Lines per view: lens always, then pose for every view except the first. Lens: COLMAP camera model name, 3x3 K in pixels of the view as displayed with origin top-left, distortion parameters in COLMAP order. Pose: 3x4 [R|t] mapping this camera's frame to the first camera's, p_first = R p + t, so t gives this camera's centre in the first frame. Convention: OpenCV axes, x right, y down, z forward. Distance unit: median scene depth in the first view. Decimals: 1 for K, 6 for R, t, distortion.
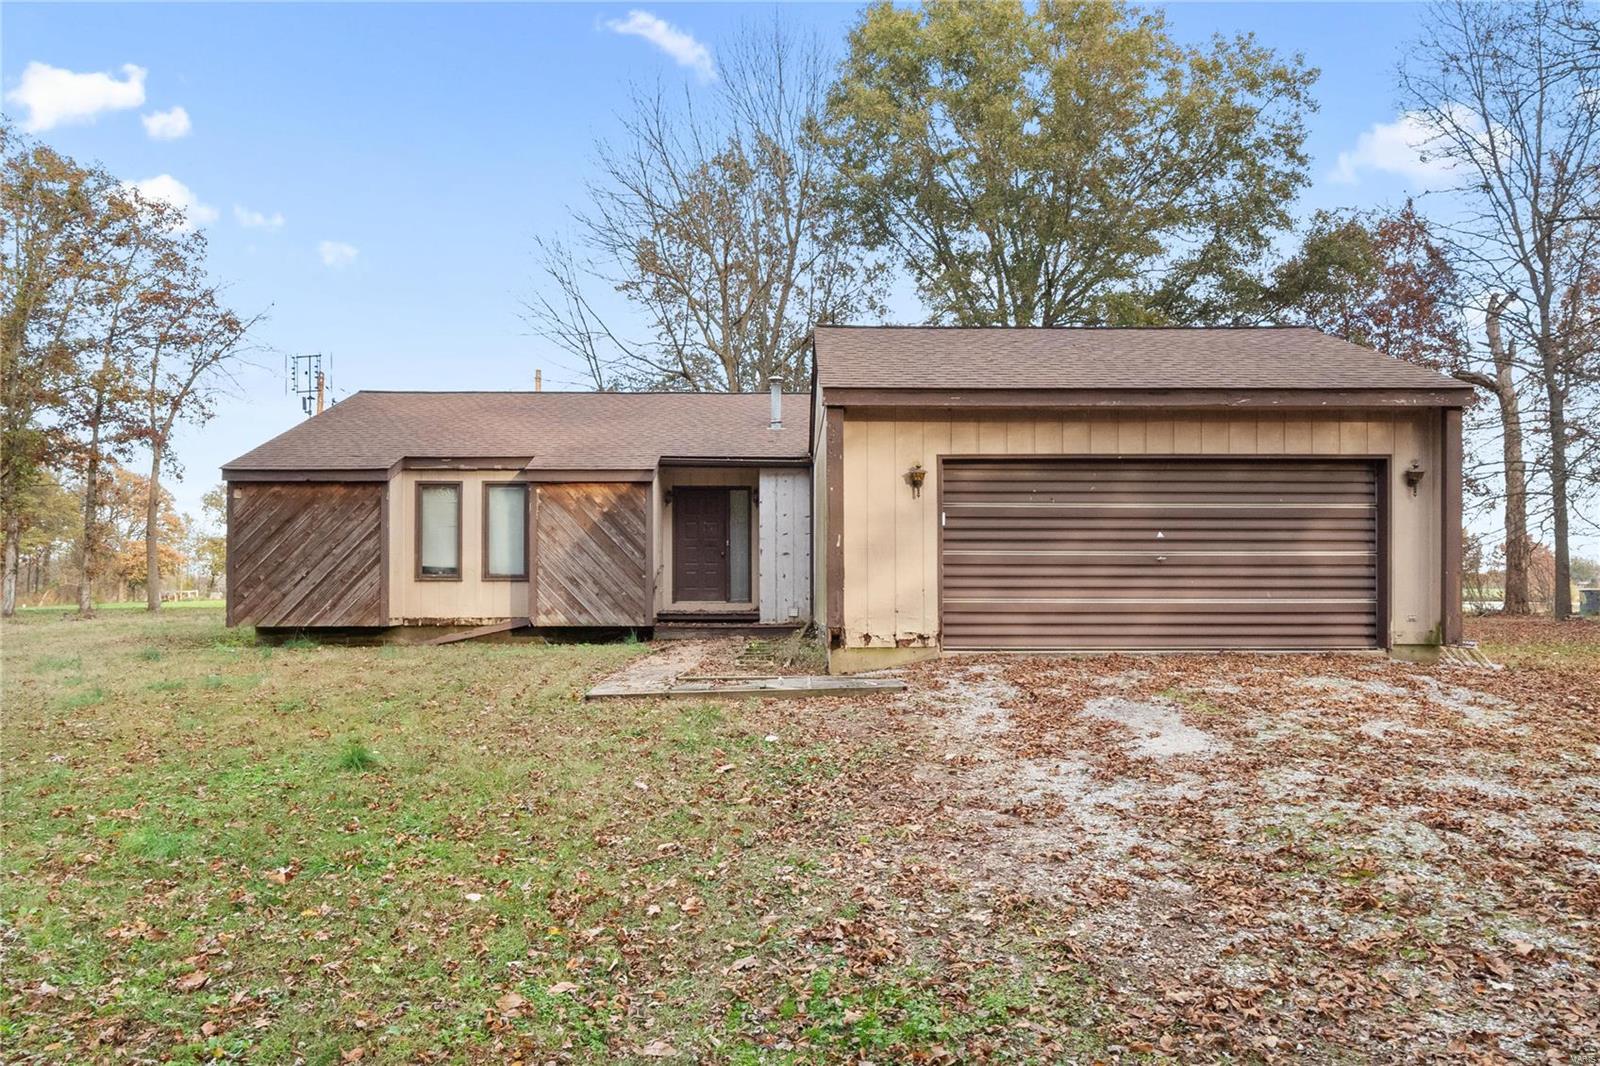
lens RADIAL K [[1020.0, 0, 799.7], [0, 1020.0, 534.5], [0, 0, 1]] dist [0.000519, -0.000321]
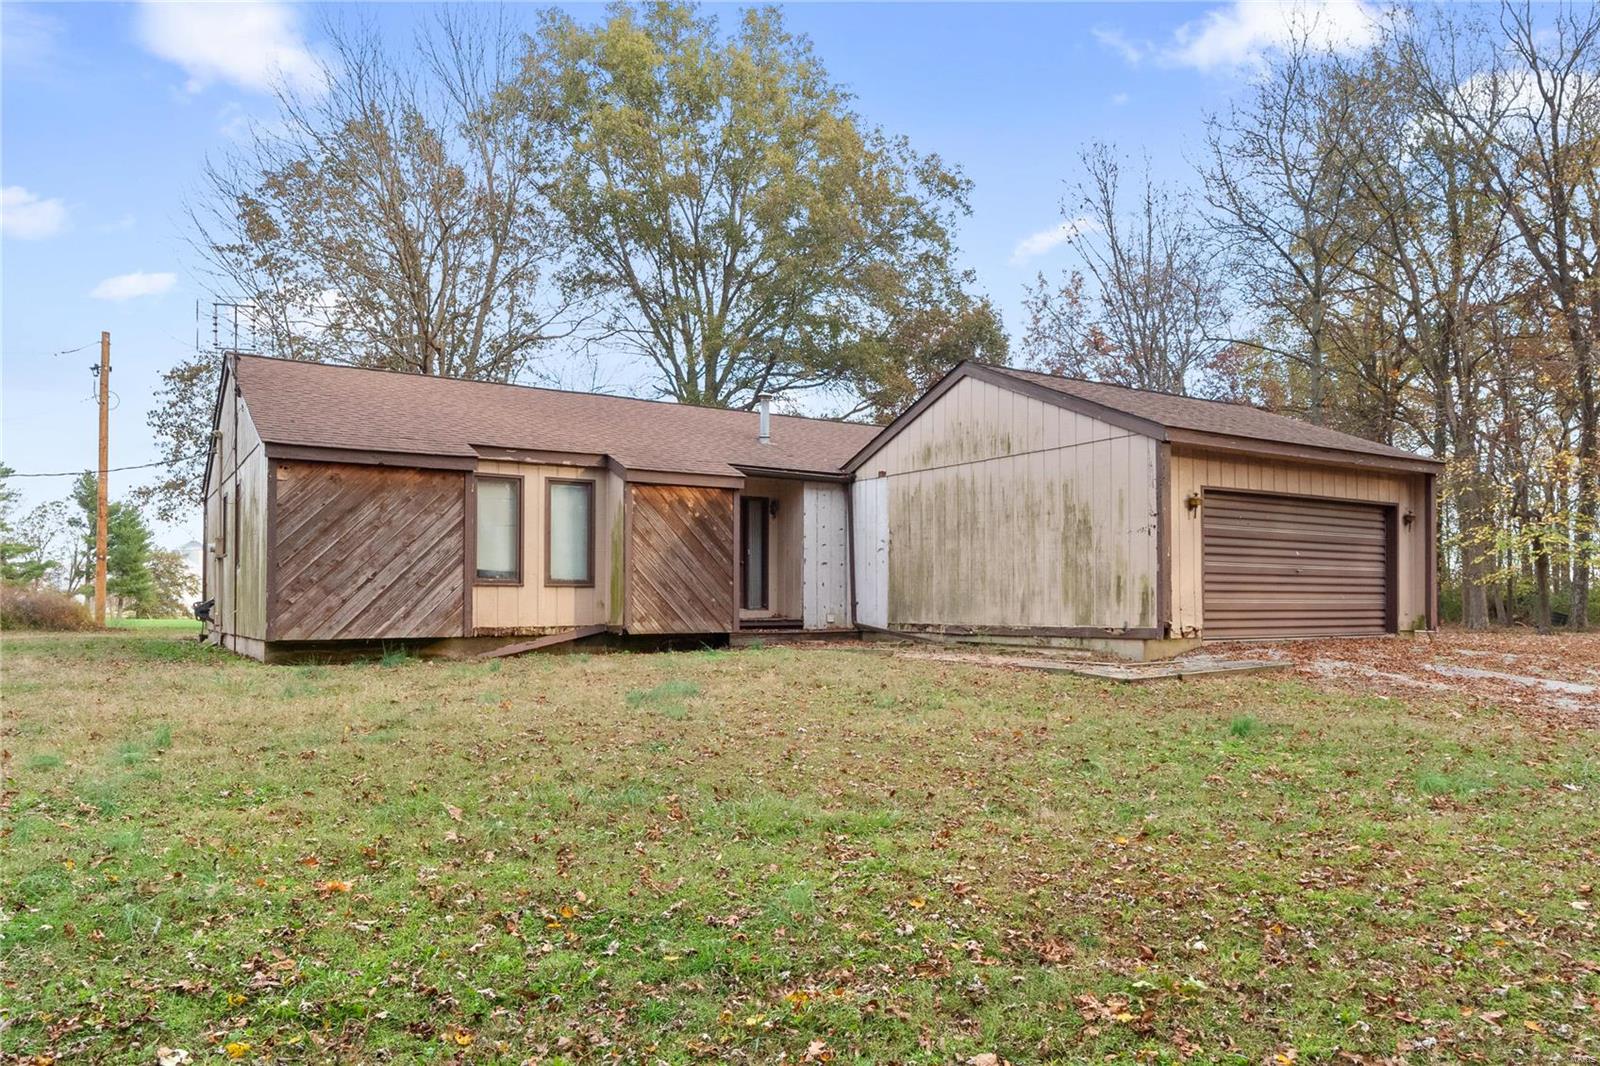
lens RADIAL K [[1020.0, 0, 799.2], [0, 1020.0, 538.1], [0, 0, 1]] dist [0.000519, -0.000321]
pose [[0.860626, 0.033038, 0.508164, -0.605528], [-0.024925, 0.999430, -0.022765, 0.018275], [-0.508627, 0.006927, 0.860959, 0.104246]]
